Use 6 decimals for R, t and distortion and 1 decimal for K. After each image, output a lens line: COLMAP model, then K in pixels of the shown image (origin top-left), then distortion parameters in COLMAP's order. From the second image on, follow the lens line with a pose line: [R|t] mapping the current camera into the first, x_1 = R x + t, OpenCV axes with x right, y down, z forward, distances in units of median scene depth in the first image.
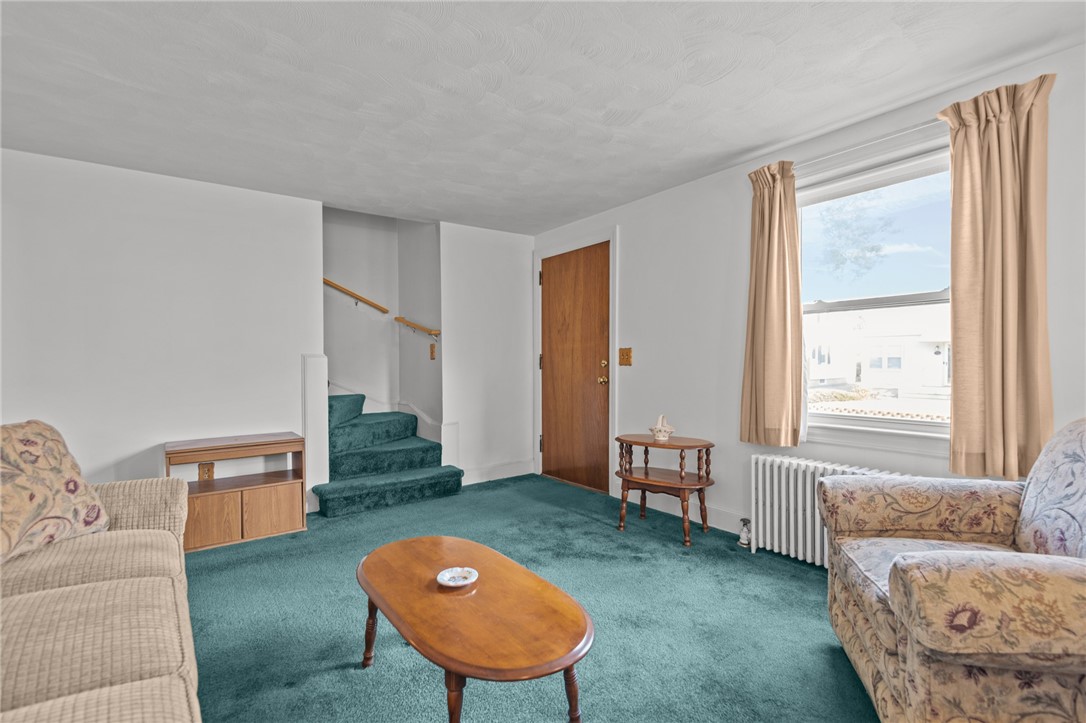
lens RADIAL K [[500.8, 0, 539.8], [0, 500.8, 368.2], [0, 0, 1]] dist [0.004128, 0.000919]
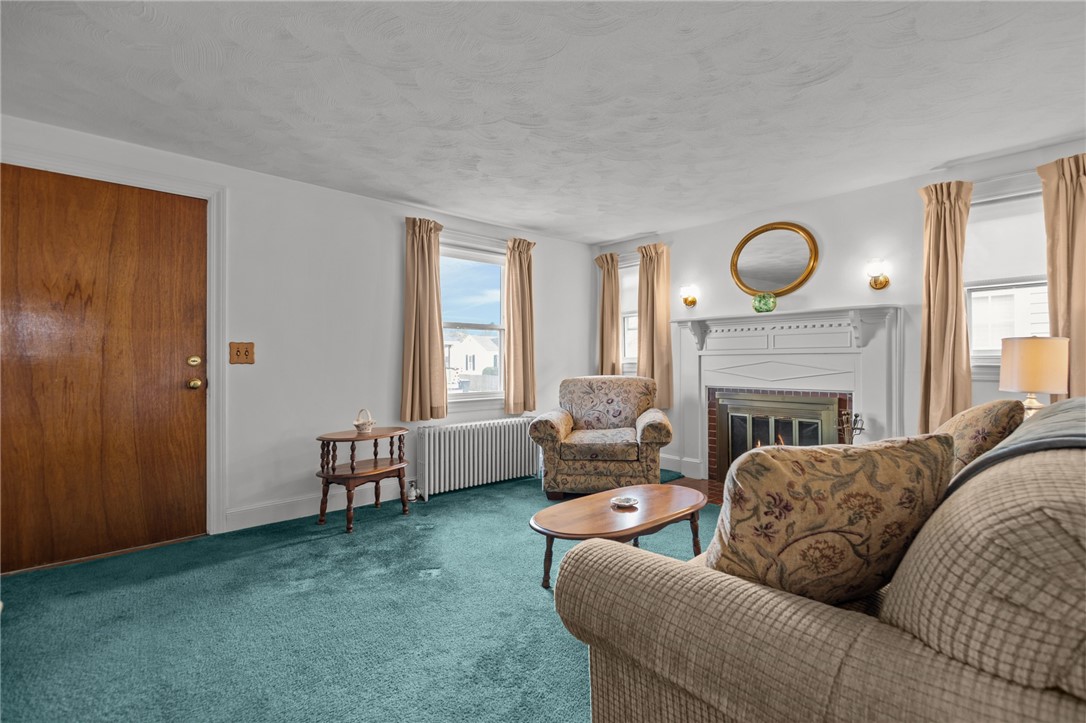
lens RADIAL K [[500.8, 0, 540.0], [0, 500.8, 359.9], [0, 0, 1]] dist [0.004128, 0.000919]
pose [[-0.083589, 0.015844, 0.996374, -0.839291], [0.018895, 0.999719, -0.014312, 0.011436], [-0.996321, 0.017630, -0.083865, 0.713895]]
